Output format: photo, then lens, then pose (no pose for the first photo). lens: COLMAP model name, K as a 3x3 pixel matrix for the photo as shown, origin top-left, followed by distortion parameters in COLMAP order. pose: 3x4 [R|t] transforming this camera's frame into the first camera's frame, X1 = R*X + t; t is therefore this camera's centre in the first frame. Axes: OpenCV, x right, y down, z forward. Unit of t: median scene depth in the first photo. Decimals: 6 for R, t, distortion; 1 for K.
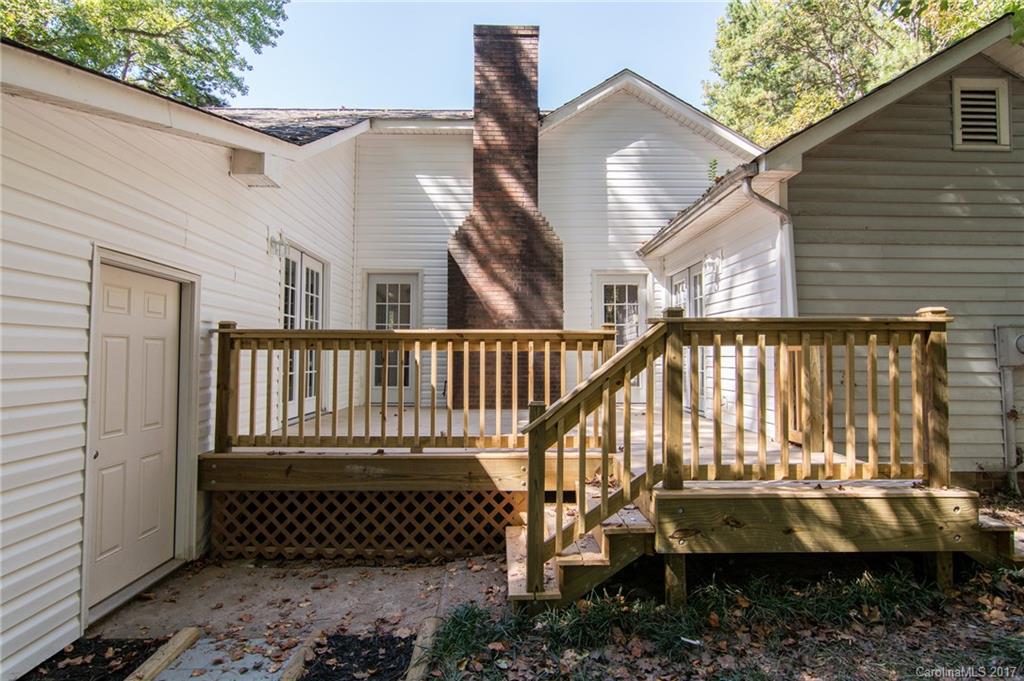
lens RADIAL K [[518.0, 0, 513.0], [0, 518.0, 340.1], [0, 0, 1]] dist [0.000016, -0.000007]
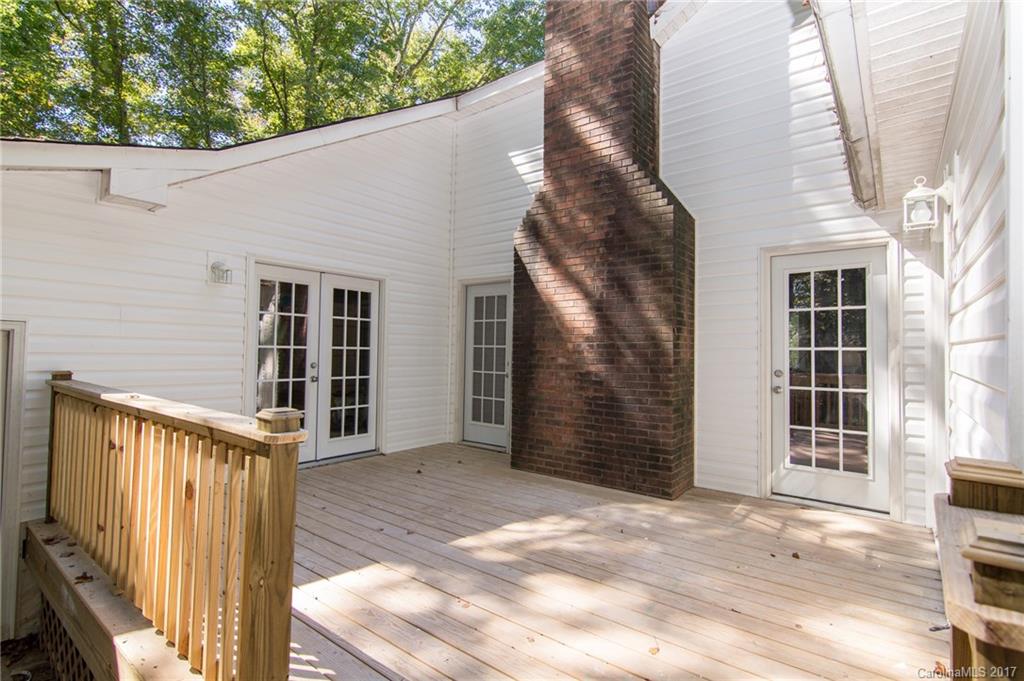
lens RADIAL K [[498.3, 0, 504.1], [0, 498.3, 341.6], [0, 0, 1]] dist [-0.006357, 0.000166]
pose [[0.765923, -0.000849, -0.642931, 0.308809], [0.007305, 0.999946, 0.007383, -0.046713], [0.642890, -0.010352, 0.765888, 0.457100]]
